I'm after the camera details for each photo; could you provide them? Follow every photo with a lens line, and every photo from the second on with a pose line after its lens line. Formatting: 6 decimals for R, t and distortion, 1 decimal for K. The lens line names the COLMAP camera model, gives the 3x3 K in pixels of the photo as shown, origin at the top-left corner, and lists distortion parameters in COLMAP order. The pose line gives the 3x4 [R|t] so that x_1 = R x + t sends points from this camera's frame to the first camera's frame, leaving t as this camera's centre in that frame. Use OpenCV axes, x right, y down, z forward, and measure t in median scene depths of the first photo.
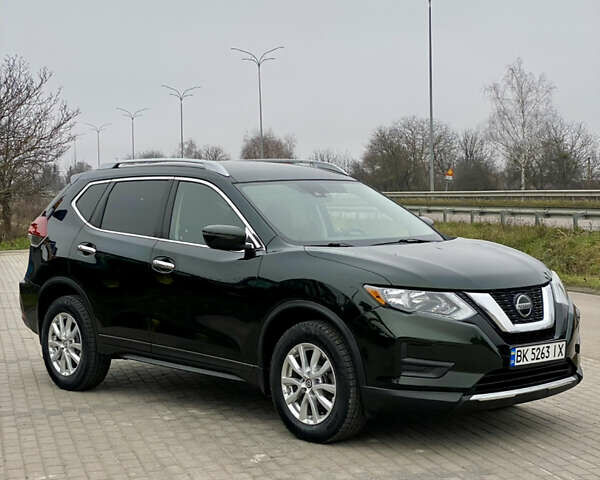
lens RADIAL K [[1216.0, 0, 300.0], [0, 1216.0, 240.0], [0, 0, 1]] dist [0.034680, 0.162216]
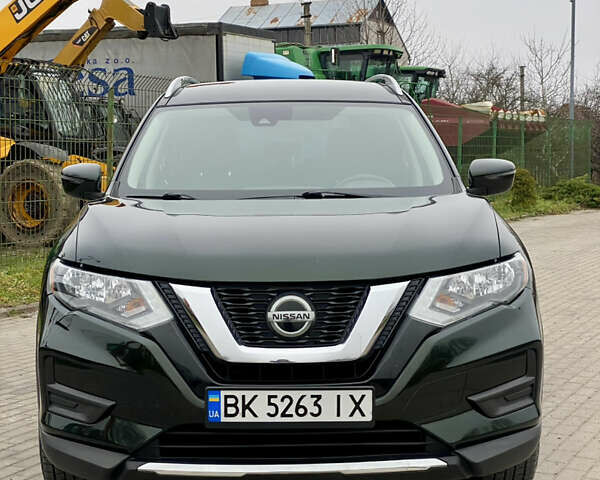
lens RADIAL K [[1216.0, 0, 300.0], [0, 1216.0, 240.0], [0, 0, 1]] dist [0.034680, 0.162216]
pose [[0.752153, 0.052868, -0.656865, 0.537228], [-0.026900, 0.998409, 0.049555, -0.007170], [0.658440, -0.019603, 0.752378, 0.583451]]
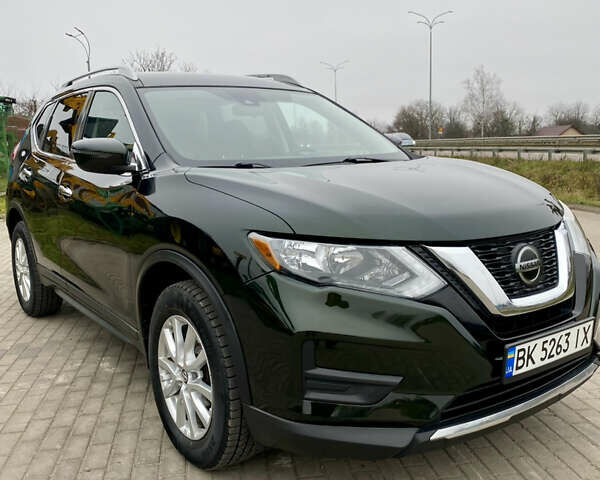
lens RADIAL K [[608.8, 0, 300.0], [0, 608.8, 240.0], [0, 0, 1]] dist [0.129571, -0.343913]
pose [[0.994817, 0.007322, -0.101417, 0.101803], [0.004495, 0.993263, 0.115798, 0.006466], [0.101582, -0.115654, 0.988082, 0.682840]]
